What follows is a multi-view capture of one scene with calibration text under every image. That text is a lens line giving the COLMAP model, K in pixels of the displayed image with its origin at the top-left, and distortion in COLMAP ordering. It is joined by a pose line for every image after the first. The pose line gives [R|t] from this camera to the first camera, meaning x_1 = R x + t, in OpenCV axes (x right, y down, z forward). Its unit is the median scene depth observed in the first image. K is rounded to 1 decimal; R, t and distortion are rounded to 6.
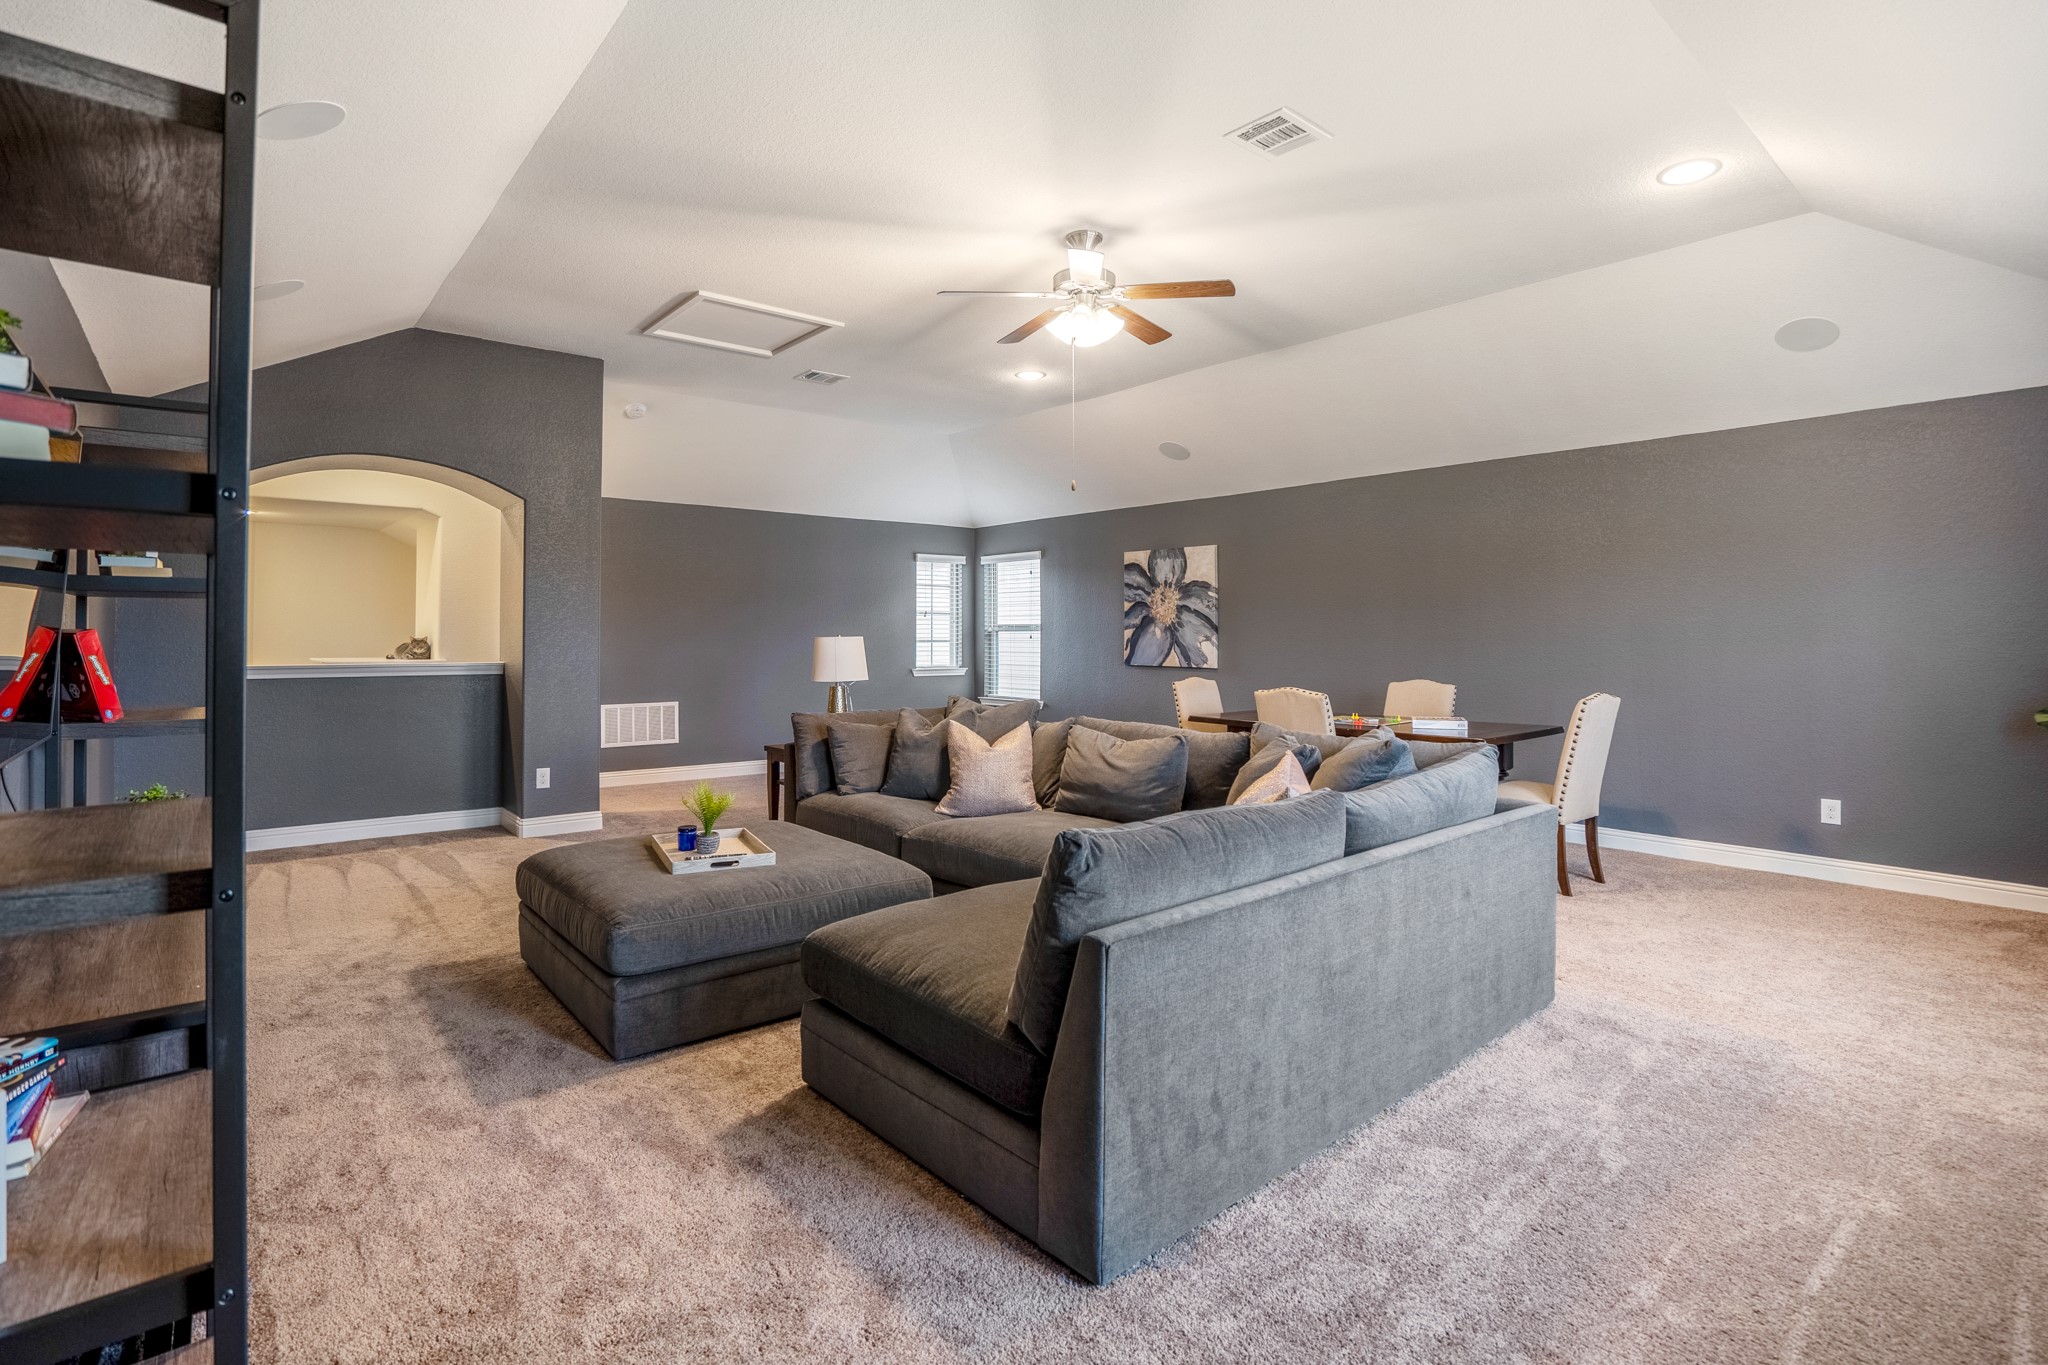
lens RADIAL K [[974.8, 0, 1021.3], [0, 974.8, 624.4], [0, 0, 1]] dist [-0.060219, 0.043129]
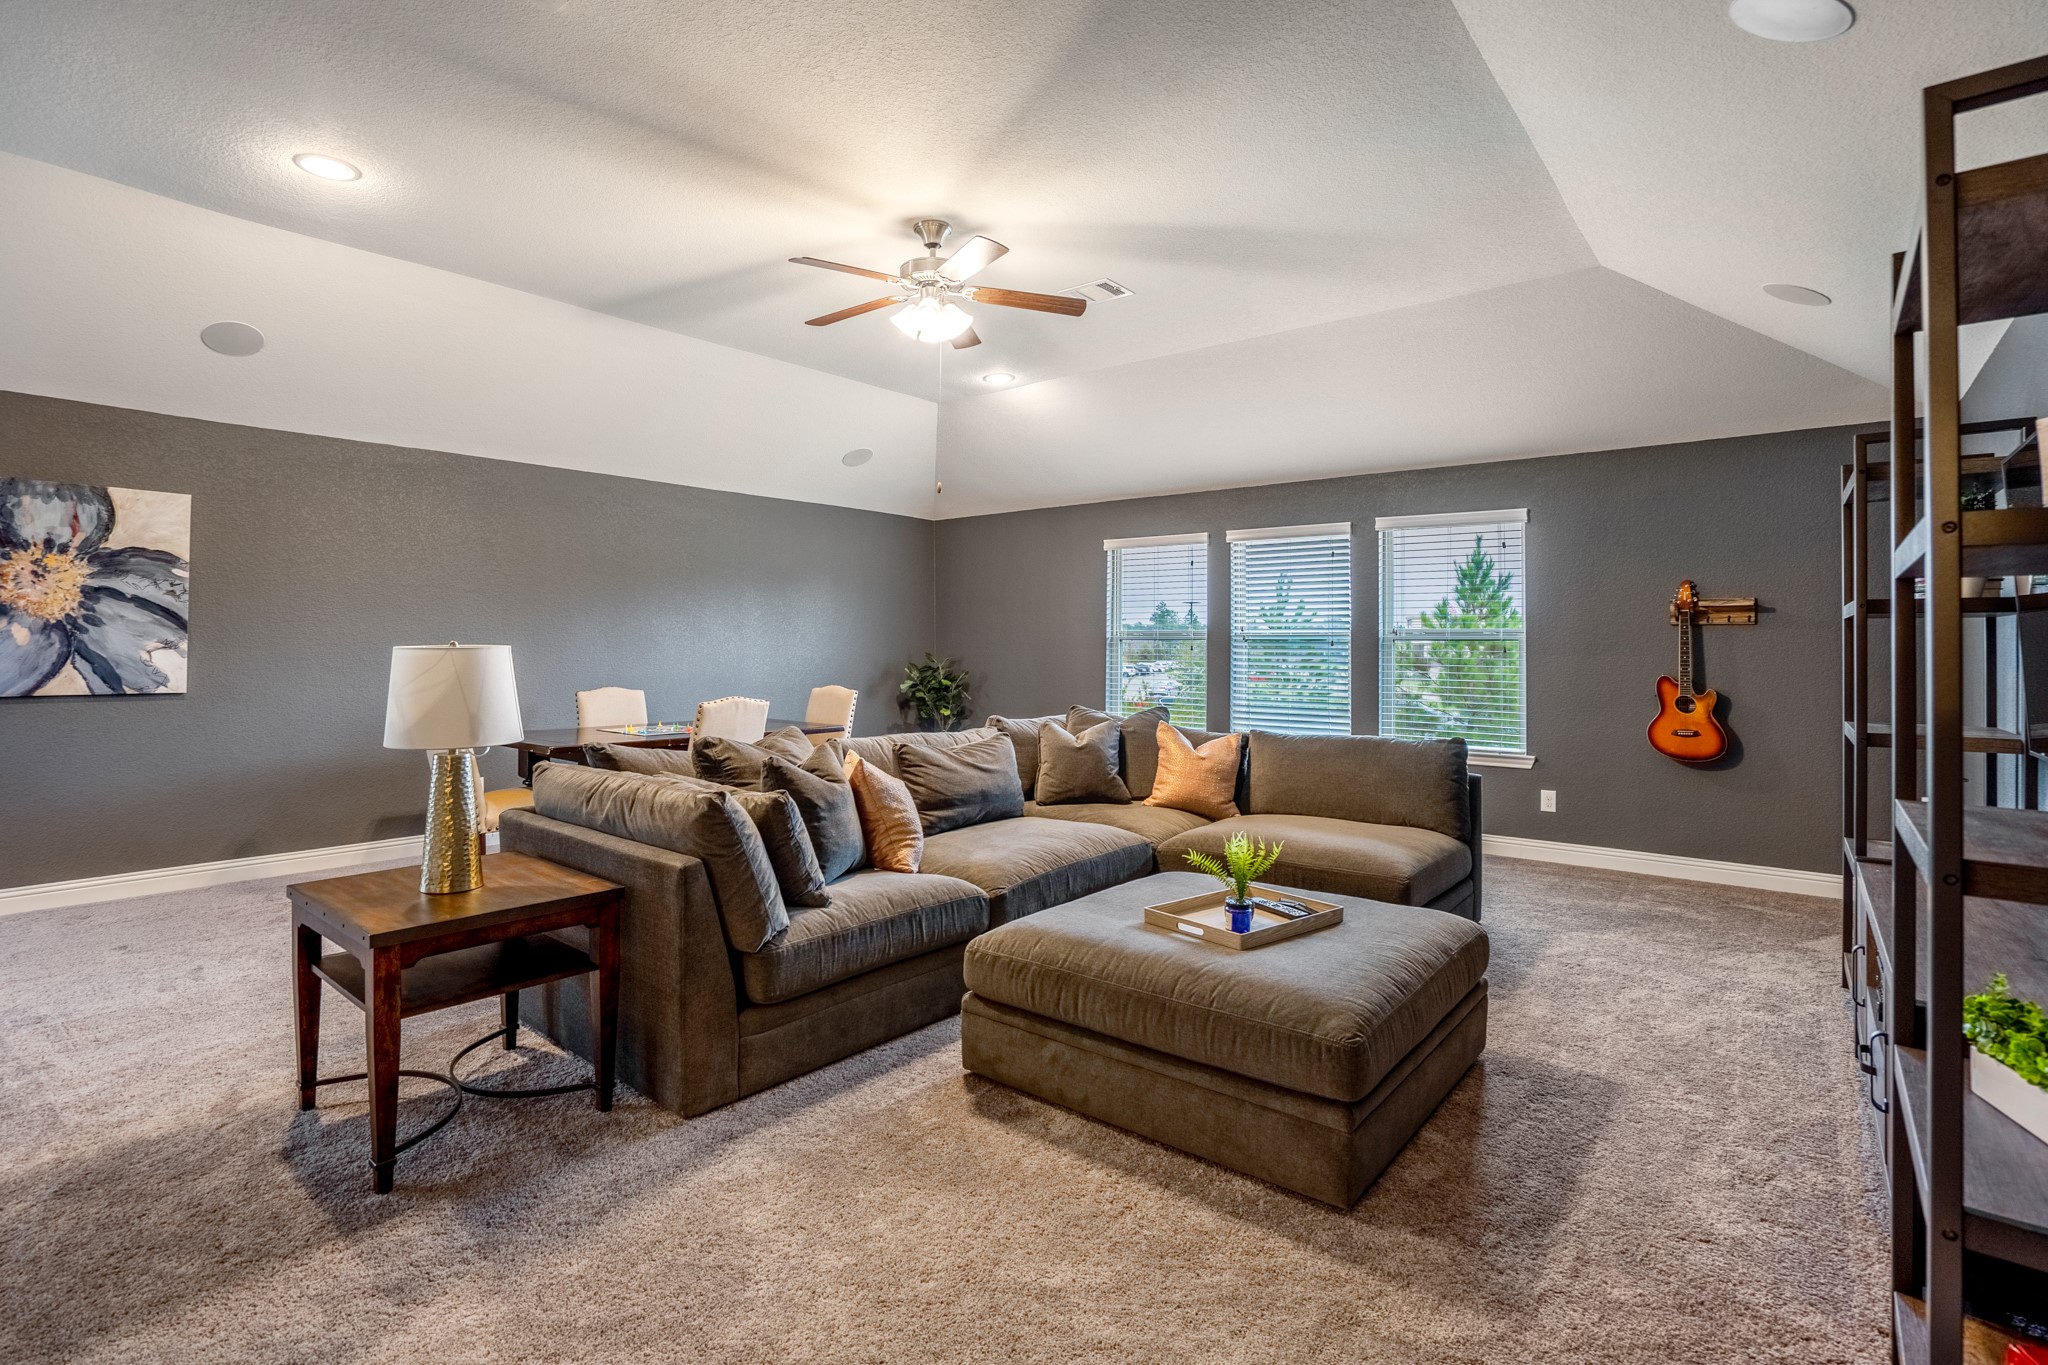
lens RADIAL K [[956.5, 0, 1021.8], [0, 956.5, 634.8], [0, 0, 1]] dist [-0.058037, -0.000040]
pose [[-0.184164, 0.003262, 0.982890, -0.455673], [-0.019139, 0.999793, -0.006904, 0.001853], [-0.982709, -0.020083, -0.184064, 0.567020]]
